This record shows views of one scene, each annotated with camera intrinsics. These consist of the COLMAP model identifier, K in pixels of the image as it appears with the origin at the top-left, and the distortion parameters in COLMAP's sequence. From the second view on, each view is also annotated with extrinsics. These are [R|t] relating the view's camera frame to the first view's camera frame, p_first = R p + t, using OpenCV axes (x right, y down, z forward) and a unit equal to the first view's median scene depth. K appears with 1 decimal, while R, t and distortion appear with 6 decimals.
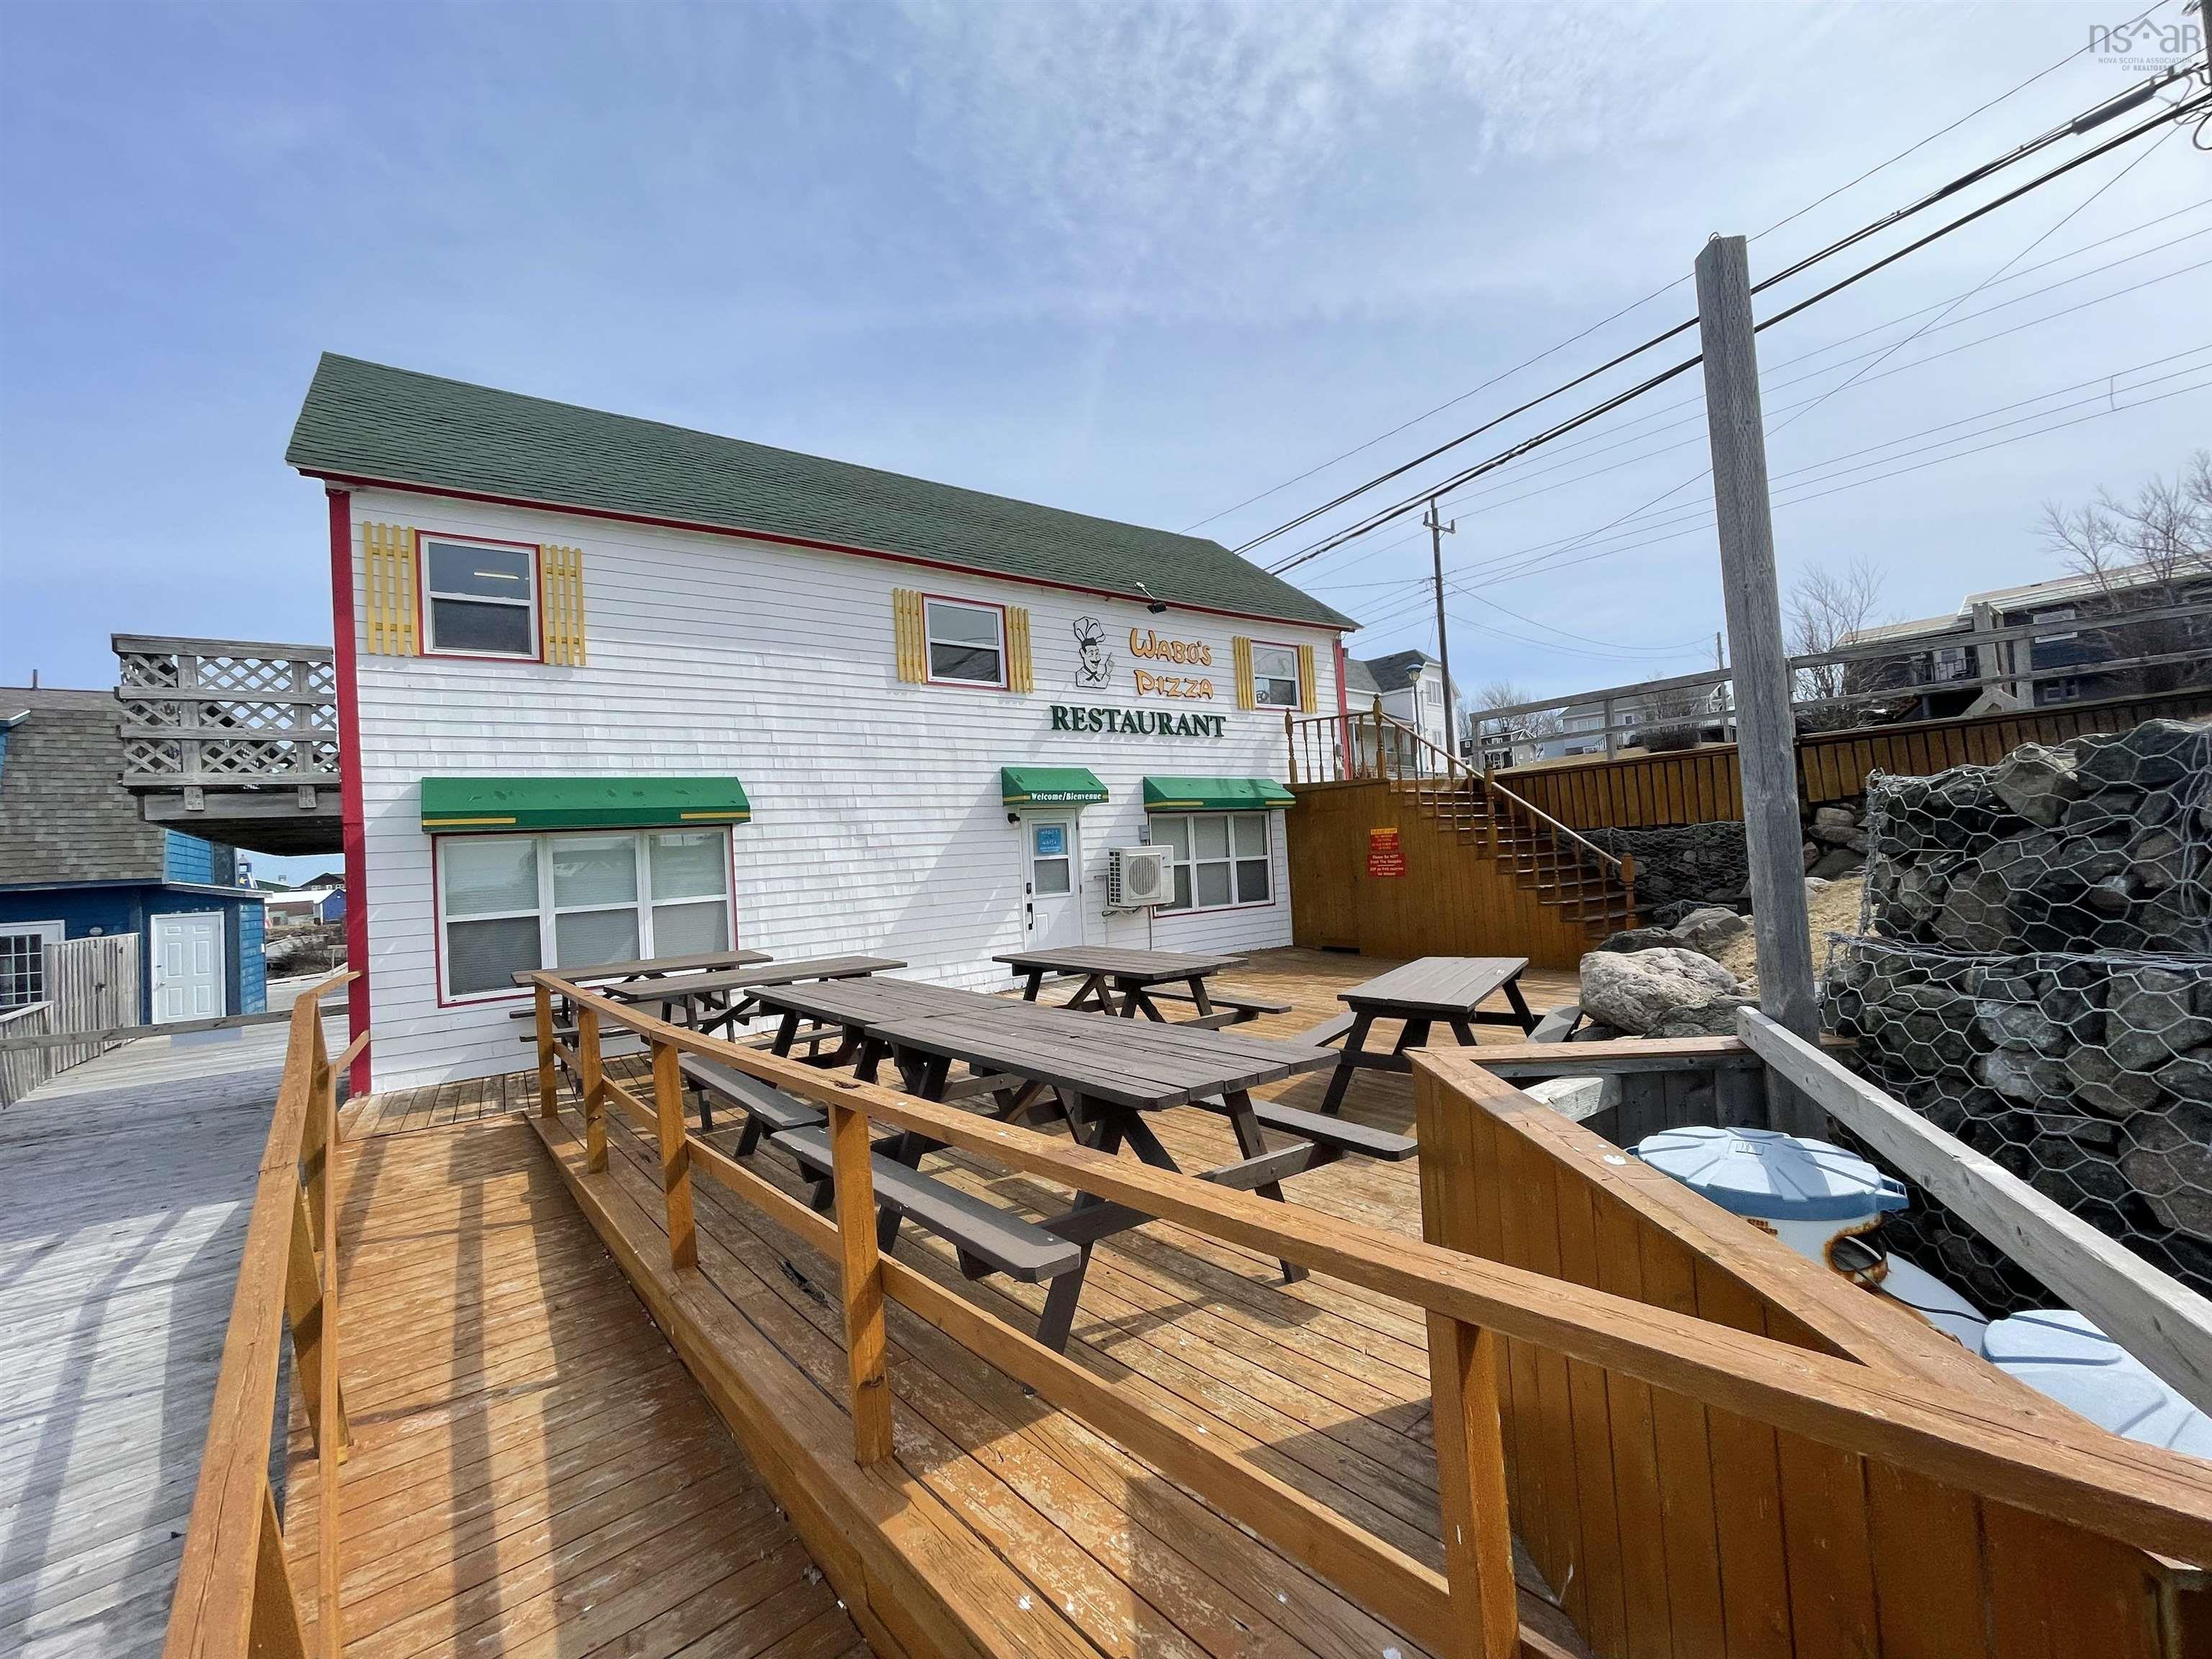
lens RADIAL K [[887.7, 0, 1110.4], [0, 887.7, 823.6], [0, 0, 1]] dist [0.000025, -0.000924]
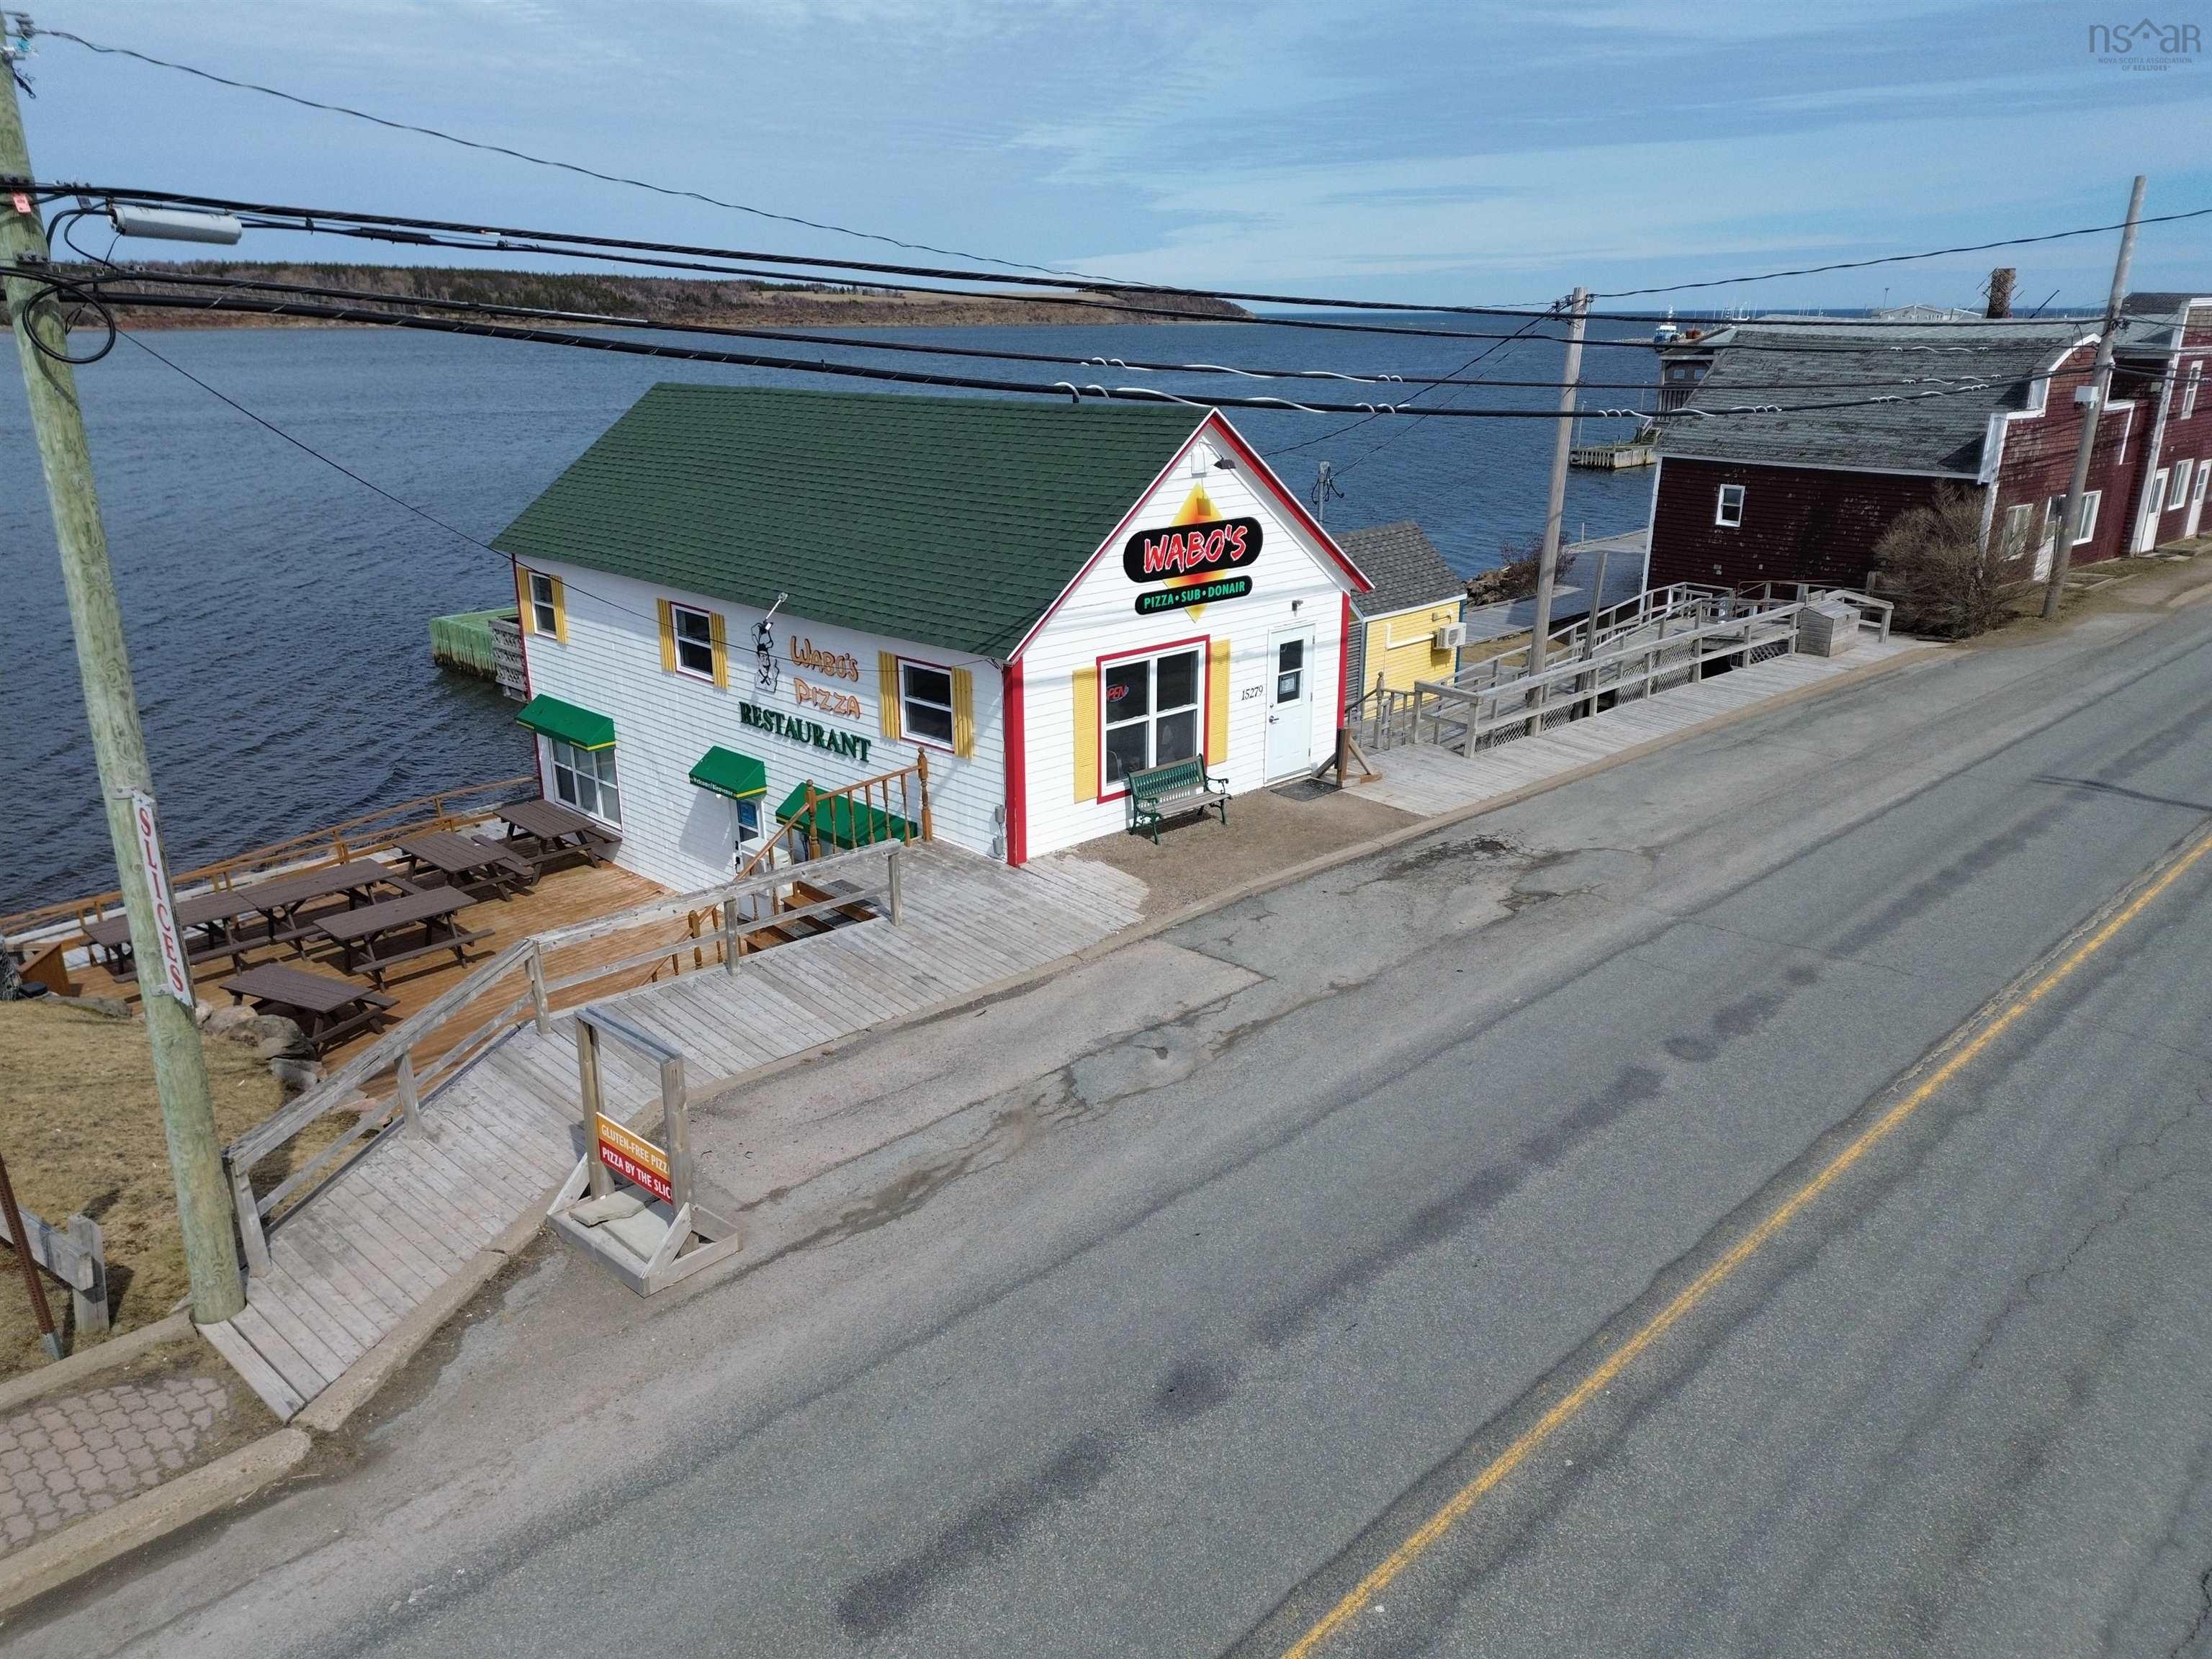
lens RADIAL K [[1554.7, 0, 1111.1], [0, 1554.7, 833.1], [0, 0, 1]] dist [0.081260, -0.079293]
pose [[0.143495, 0.367586, -0.918852, 1.978388], [0.029672, 0.926446, 0.375257, -0.744462], [0.989206, -0.081112, 0.122034, 1.271628]]
